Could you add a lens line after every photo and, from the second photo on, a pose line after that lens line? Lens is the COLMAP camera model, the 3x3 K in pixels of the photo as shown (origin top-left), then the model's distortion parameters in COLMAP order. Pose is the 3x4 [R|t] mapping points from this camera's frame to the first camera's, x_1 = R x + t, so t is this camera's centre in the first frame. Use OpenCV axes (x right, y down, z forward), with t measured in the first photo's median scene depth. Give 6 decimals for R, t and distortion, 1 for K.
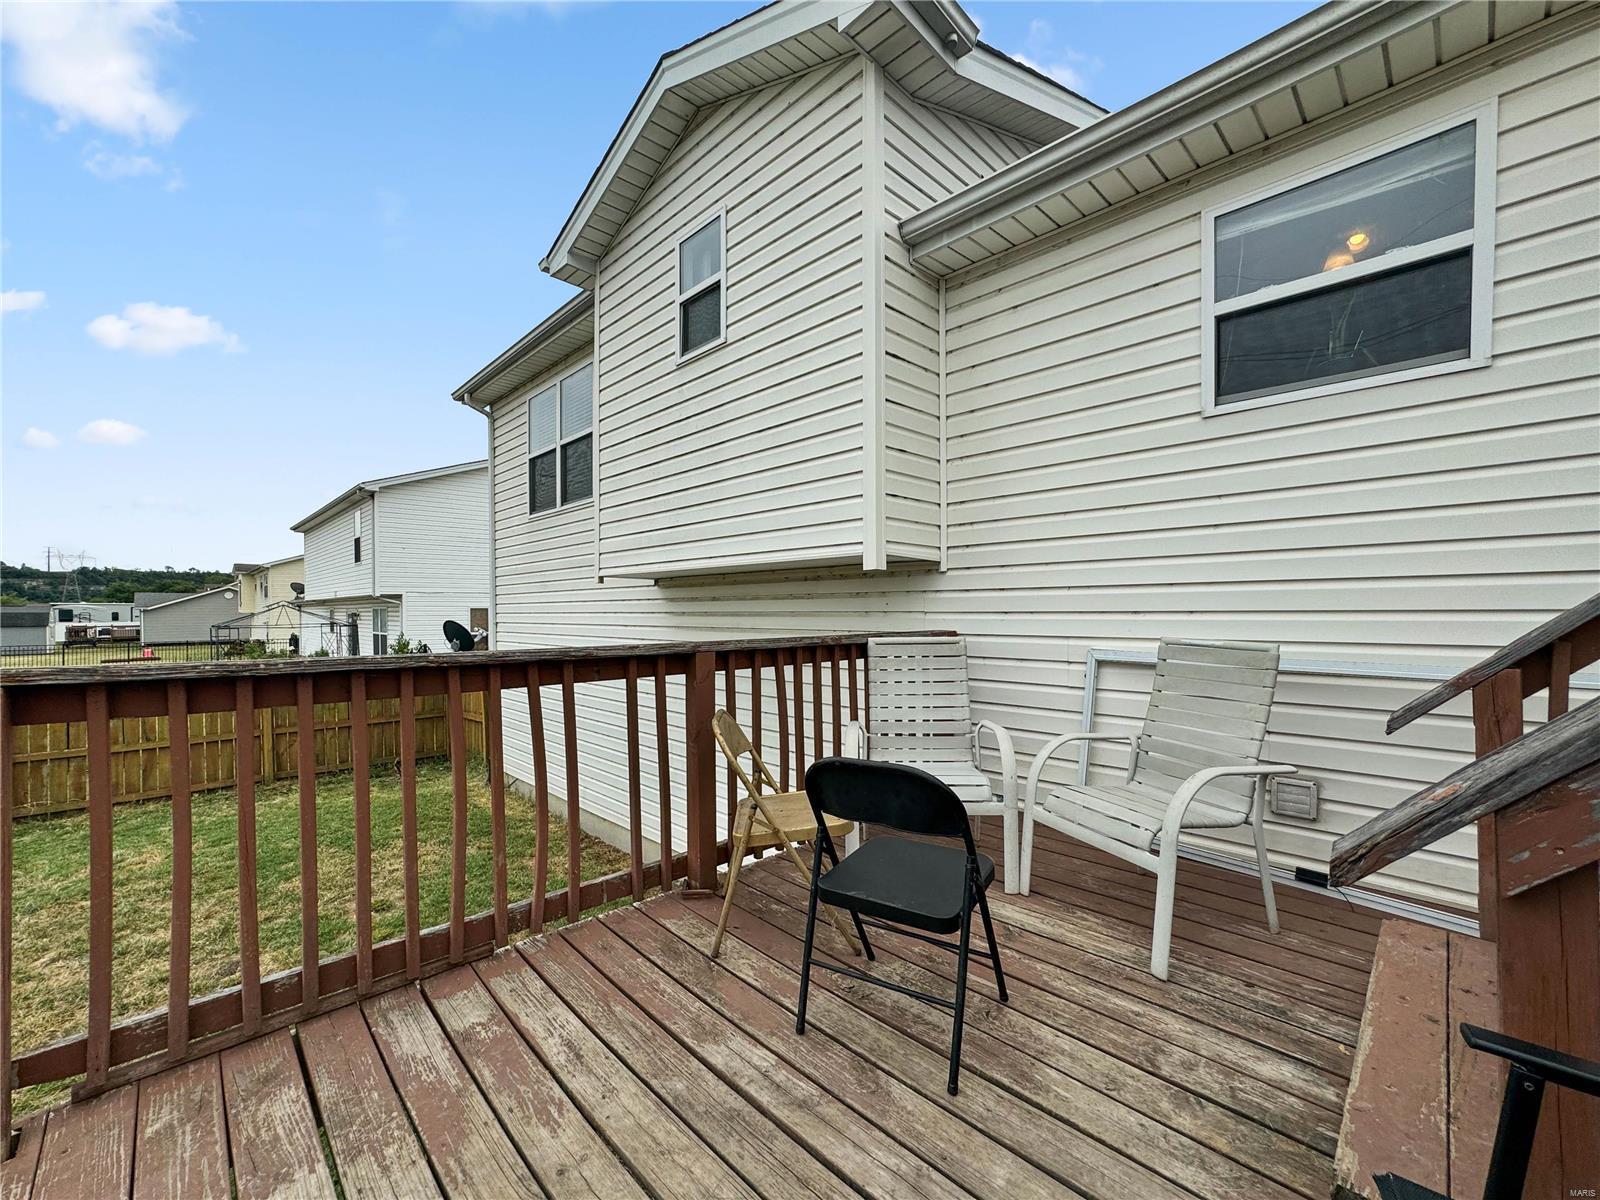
lens RADIAL K [[655.0, 0, 798.9], [0, 655.0, 612.0], [0, 0, 1]] dist [-0.001863, 0.000001]
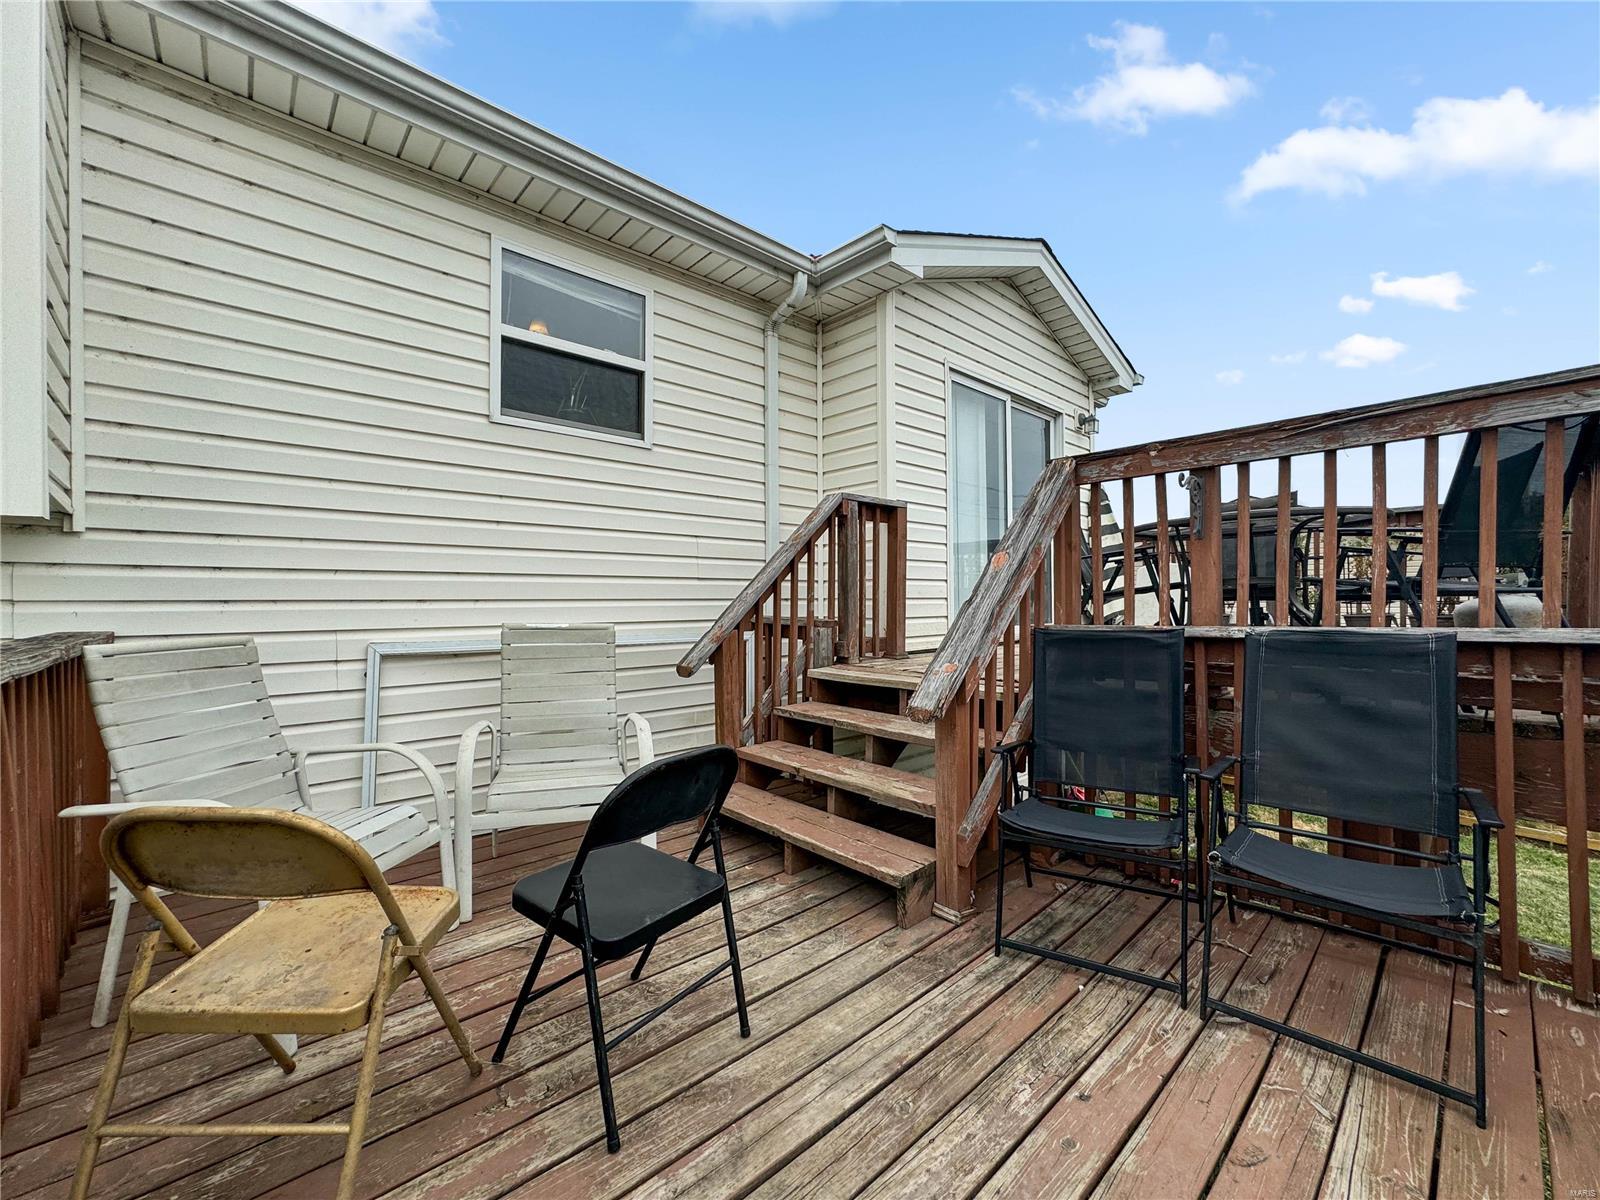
lens RADIAL K [[664.0, 0, 793.3], [0, 664.0, 589.2], [0, 0, 1]] dist [-0.001811, 0.000610]
pose [[0.041694, 0.019327, 0.998943, -0.529788], [0.007665, 0.999777, -0.019663, 0.008768], [-0.999101, 0.008477, 0.041537, 0.523500]]
